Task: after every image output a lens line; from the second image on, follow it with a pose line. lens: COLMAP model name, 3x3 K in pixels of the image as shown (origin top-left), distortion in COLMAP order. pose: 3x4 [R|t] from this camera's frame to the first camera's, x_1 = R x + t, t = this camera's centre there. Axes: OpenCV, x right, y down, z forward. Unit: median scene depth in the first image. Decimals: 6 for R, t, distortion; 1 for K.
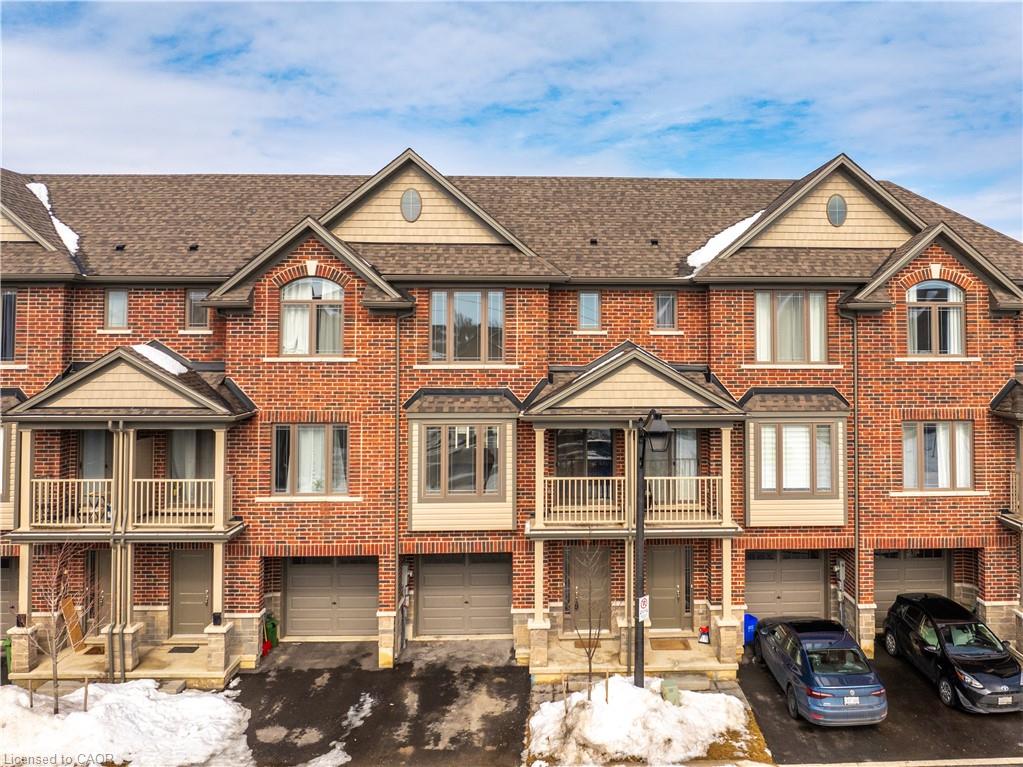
lens RADIAL K [[867.7, 0, 581.8], [0, 867.7, 319.3], [0, 0, 1]] dist [-0.023978, 0.024281]
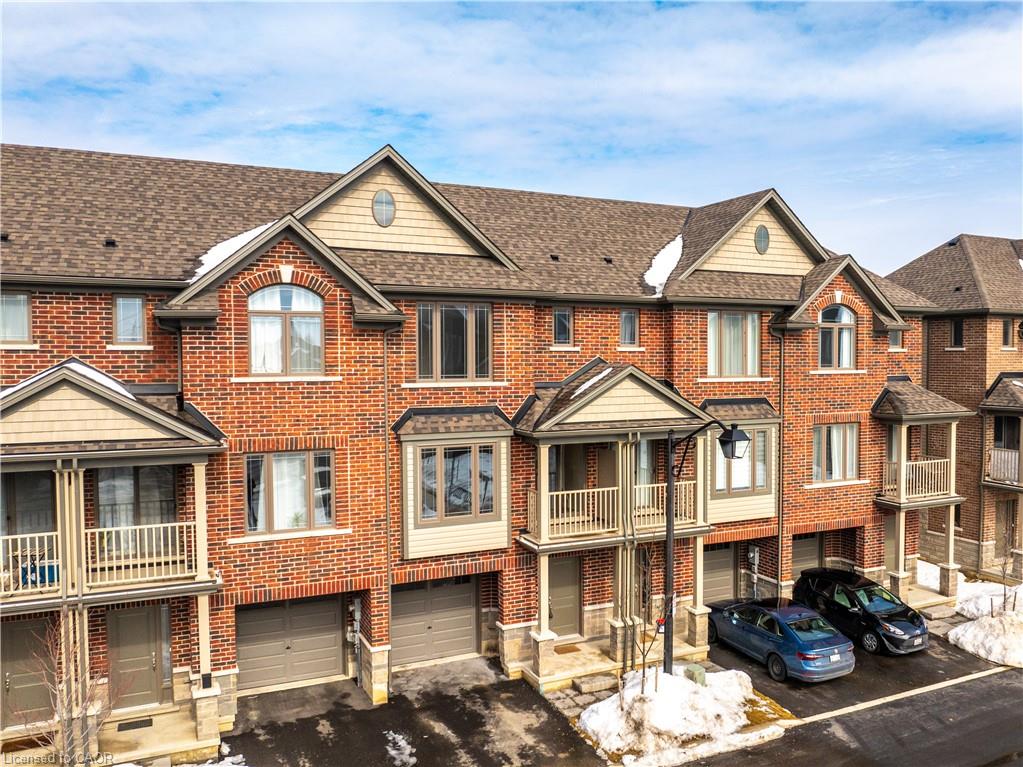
lens RADIAL K [[867.7, 0, 593.2], [0, 867.7, 404.2], [0, 0, 1]] dist [-0.023978, 0.024281]
pose [[0.905483, -0.025502, 0.423616, -0.405219], [-0.008467, 0.996909, 0.078113, 0.000663], [-0.424298, -0.074317, 0.902468, 0.072780]]
